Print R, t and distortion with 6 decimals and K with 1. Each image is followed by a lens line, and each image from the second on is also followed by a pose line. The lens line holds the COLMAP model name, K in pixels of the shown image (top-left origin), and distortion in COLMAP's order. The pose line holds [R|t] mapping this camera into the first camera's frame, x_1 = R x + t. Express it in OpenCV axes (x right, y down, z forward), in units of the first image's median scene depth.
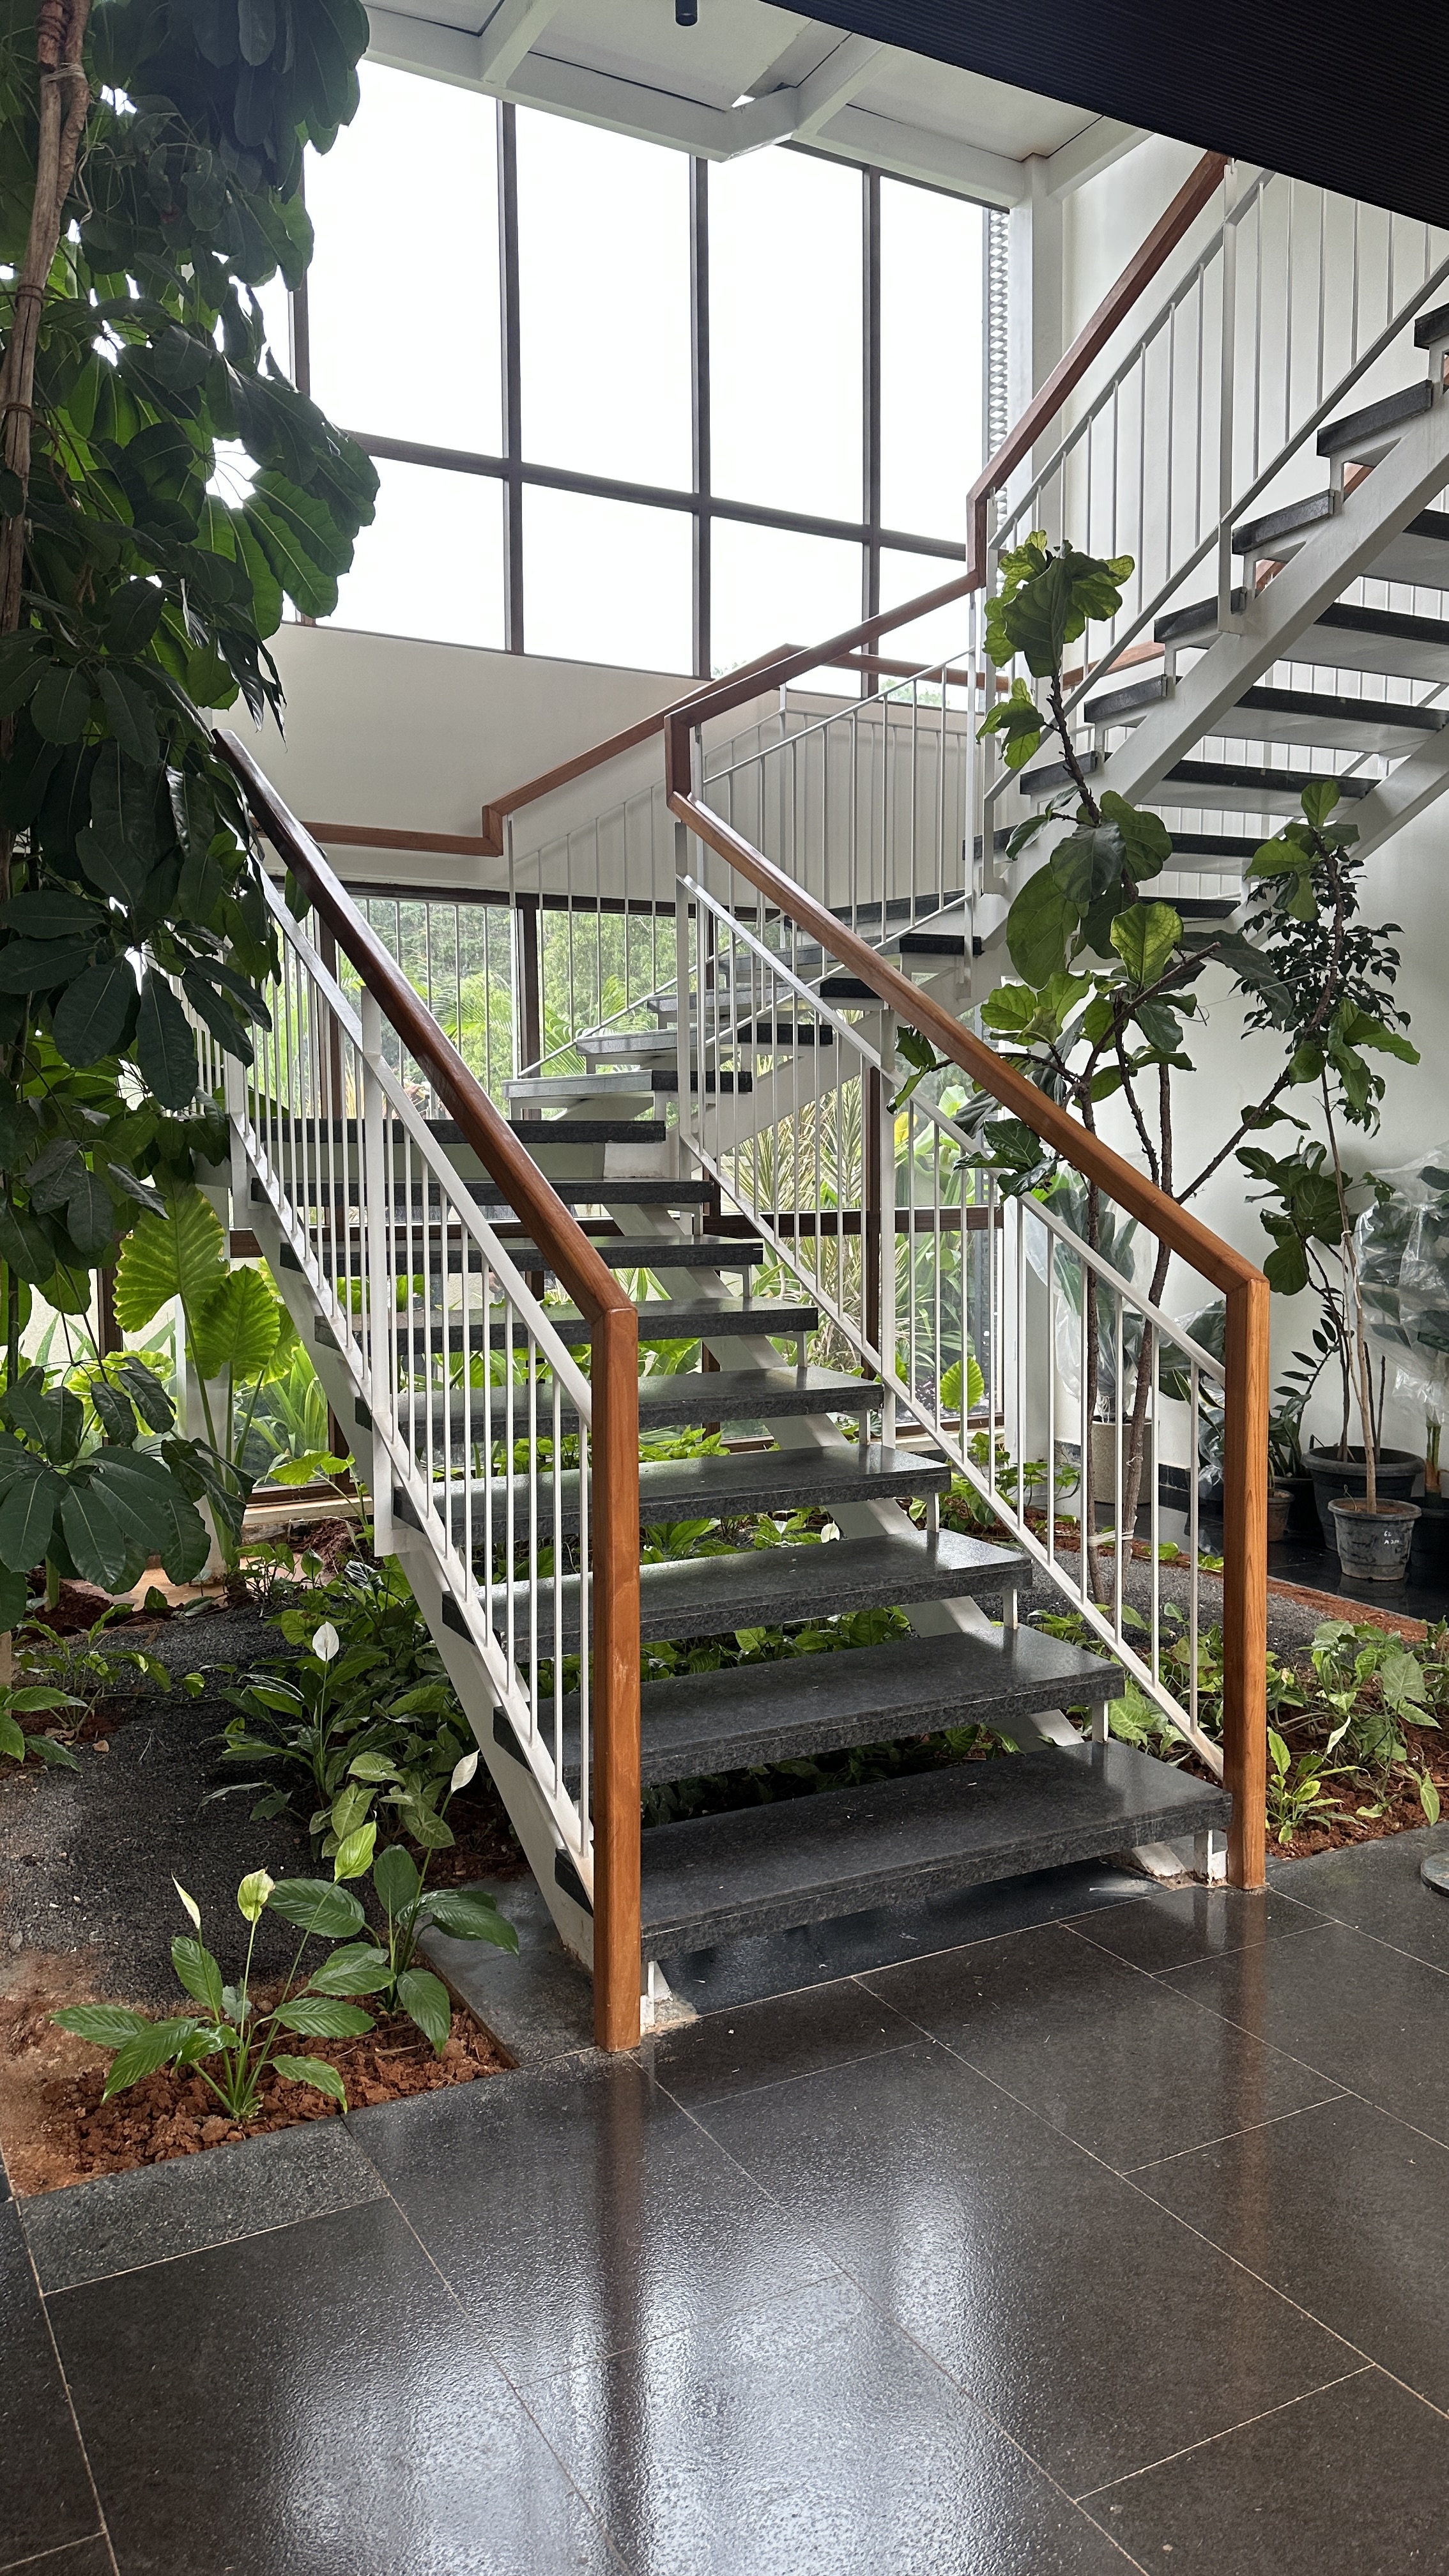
lens RADIAL K [[1783.4, 0, 722.8], [0, 1783.4, 1280.1], [0, 0, 1]] dist [0.206493, -0.361143]
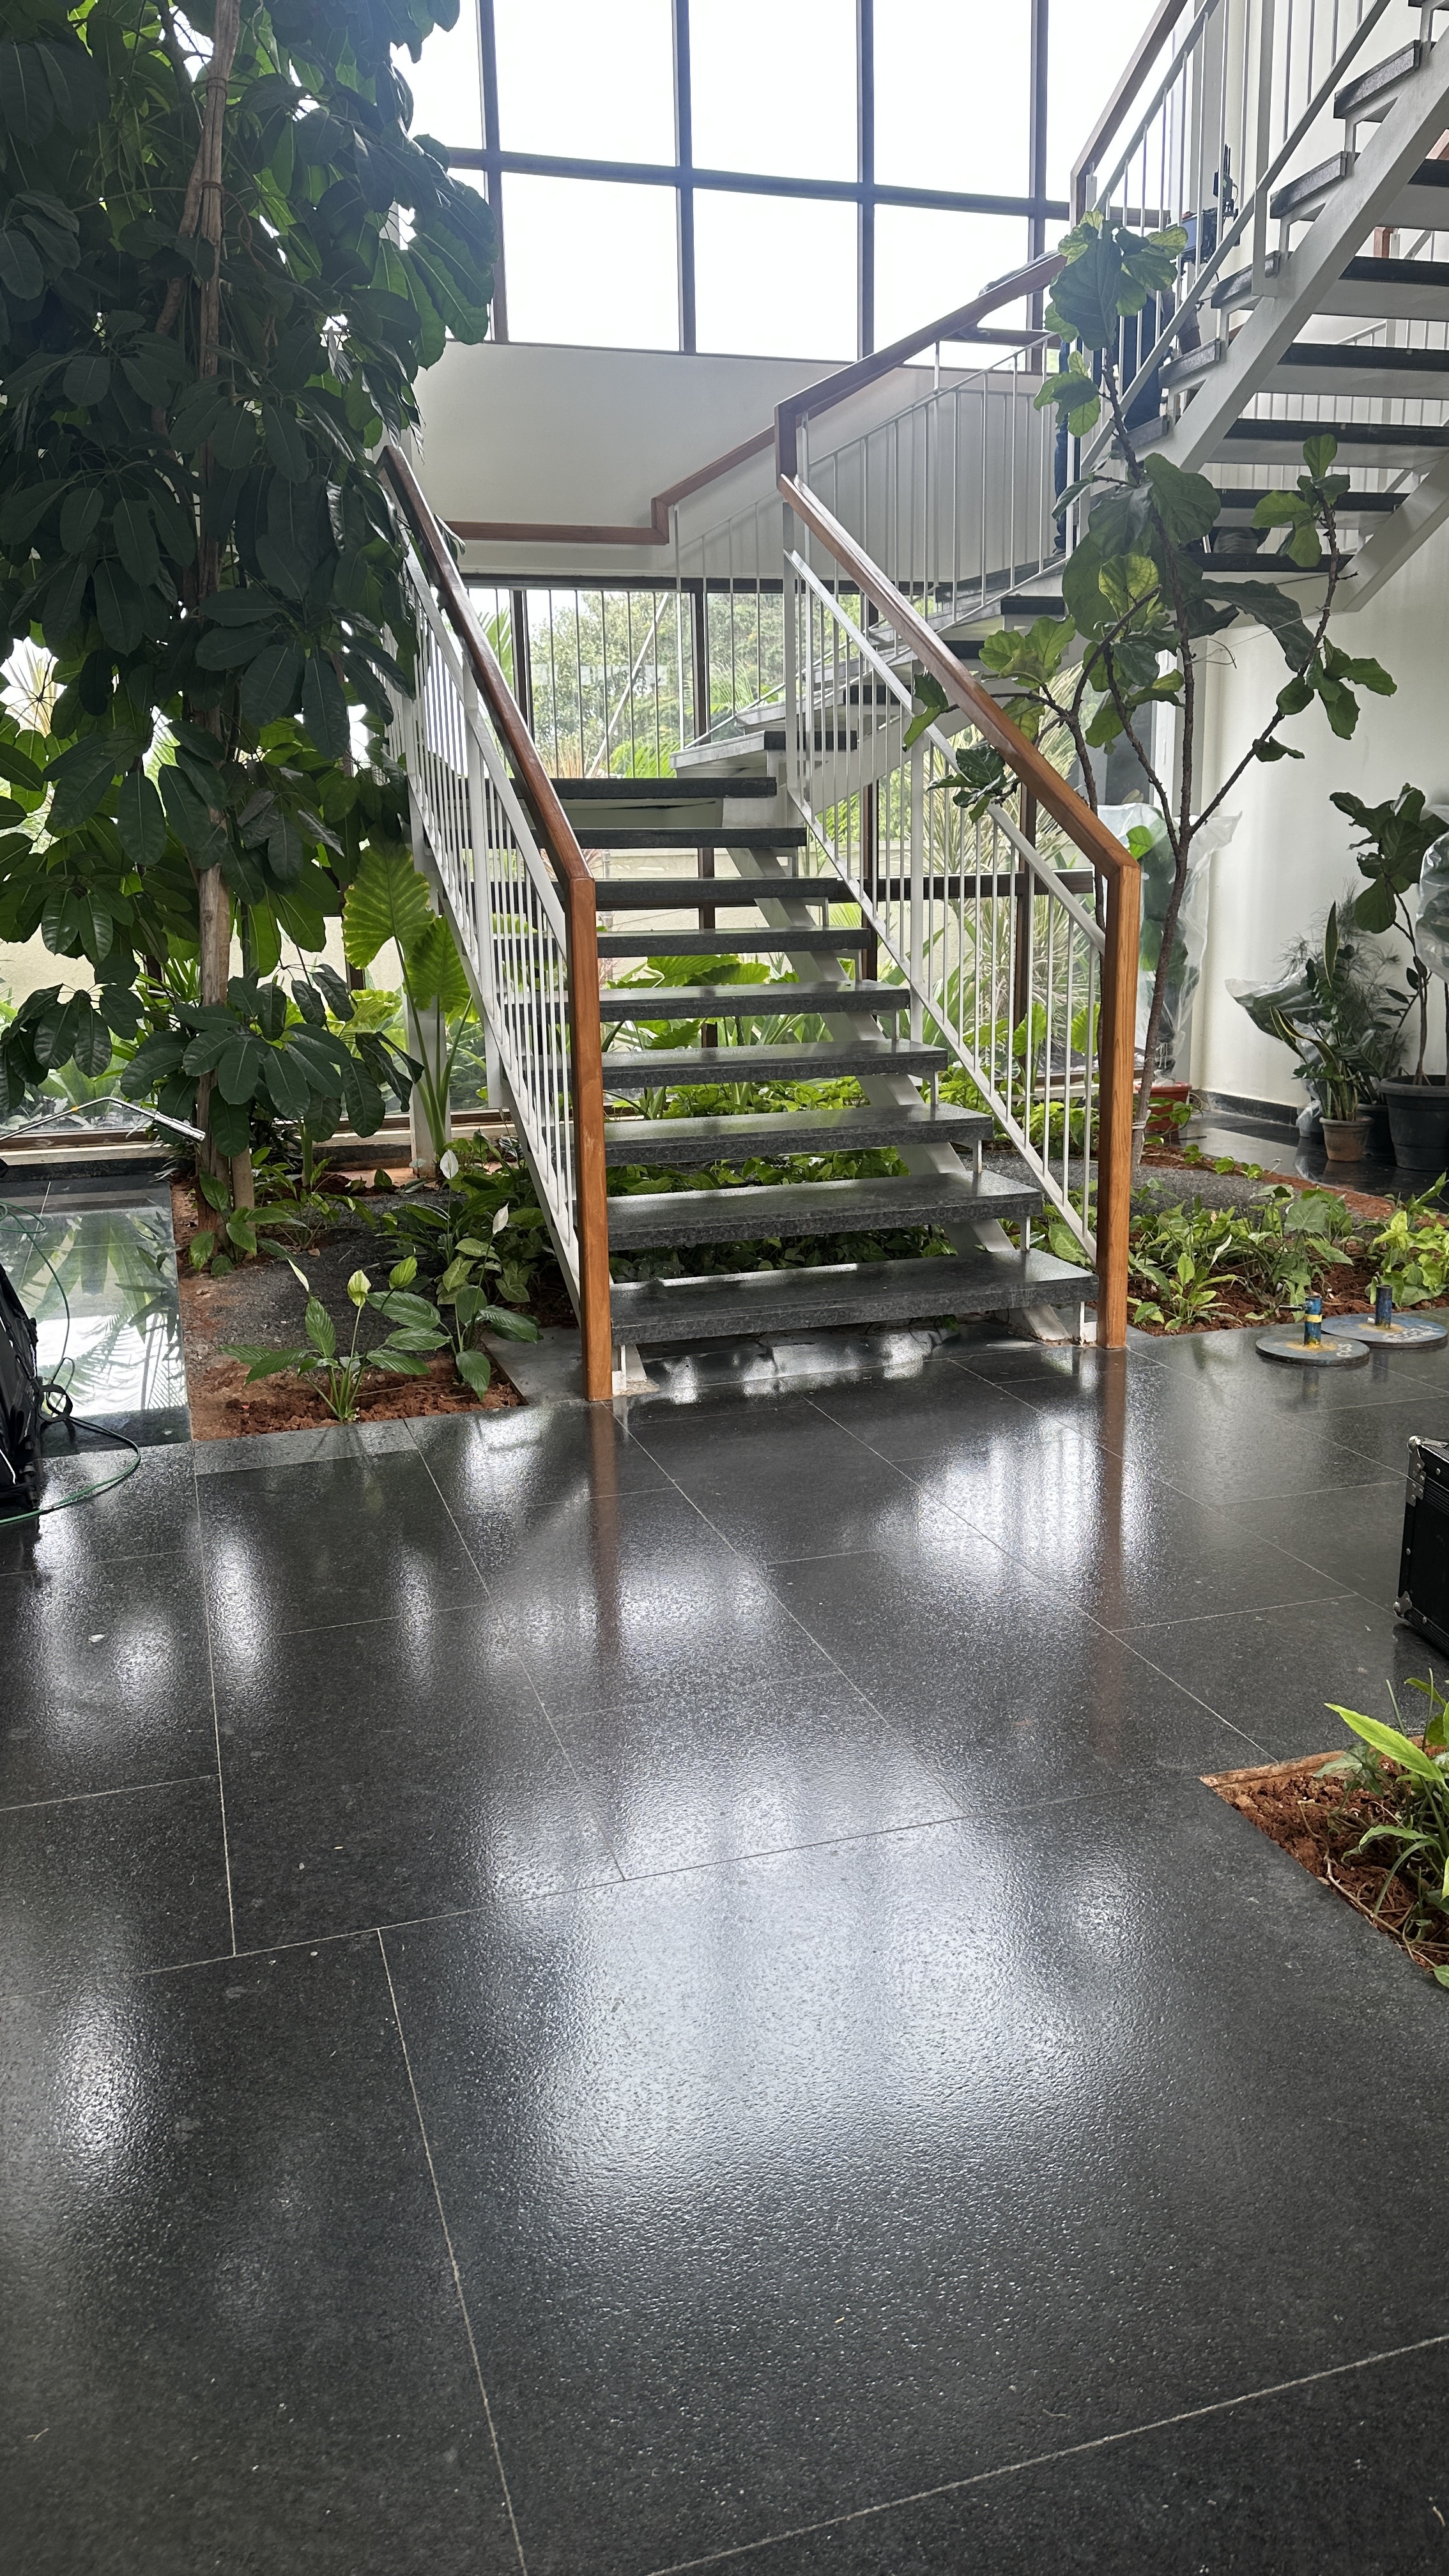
lens RADIAL K [[1830.5, 0, 719.0], [0, 1830.5, 1288.9], [0, 0, 1]] dist [0.070349, -0.088157]
pose [[0.979875, 0.026212, -0.197882, 0.189846], [0.003254, 0.989111, 0.147134, 0.068982], [0.199584, -0.144816, 0.969120, -0.223008]]
